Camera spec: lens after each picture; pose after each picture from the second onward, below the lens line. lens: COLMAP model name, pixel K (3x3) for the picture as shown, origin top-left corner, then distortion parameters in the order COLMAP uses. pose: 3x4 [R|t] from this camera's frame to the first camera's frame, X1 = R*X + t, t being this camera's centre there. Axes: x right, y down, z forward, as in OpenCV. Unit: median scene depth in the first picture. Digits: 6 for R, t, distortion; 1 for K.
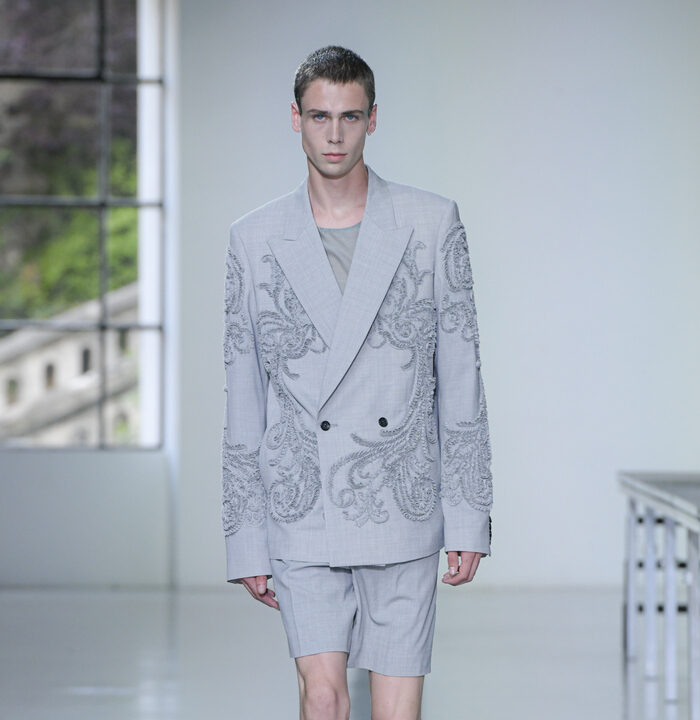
lens RADIAL K [[3965.6, 0, 422.1], [0, 3965.6, 327.0], [0, 0, 1]] dist [2.448776, 12.274298]
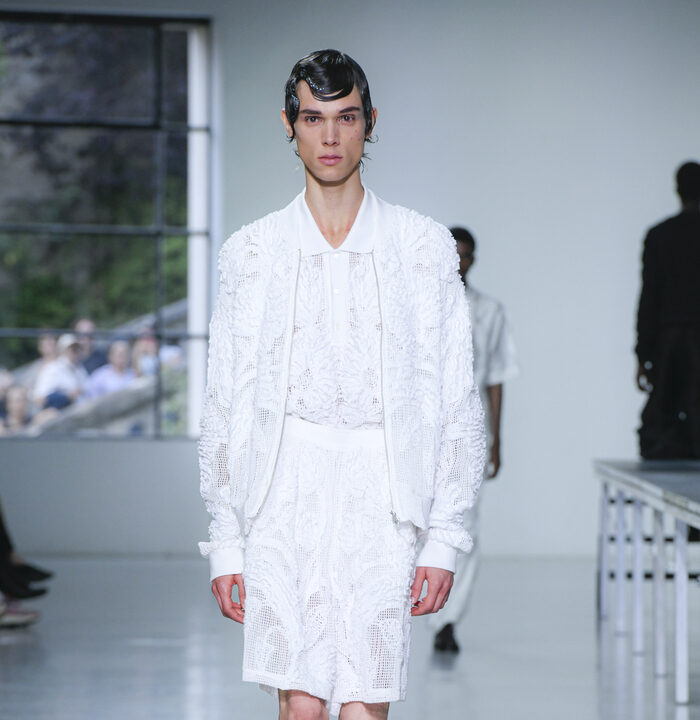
lens RADIAL K [[4894.0, 0, 368.4], [0, 4894.0, 388.1], [0, 0, 1]] dist [3.419760, -15.025226]
pose [[0.999953, 0.000088, -0.009661, -0.002981], [0.000007, 0.999952, 0.009825, 0.001057], [0.009661, -0.009825, 0.999905, -0.441968]]
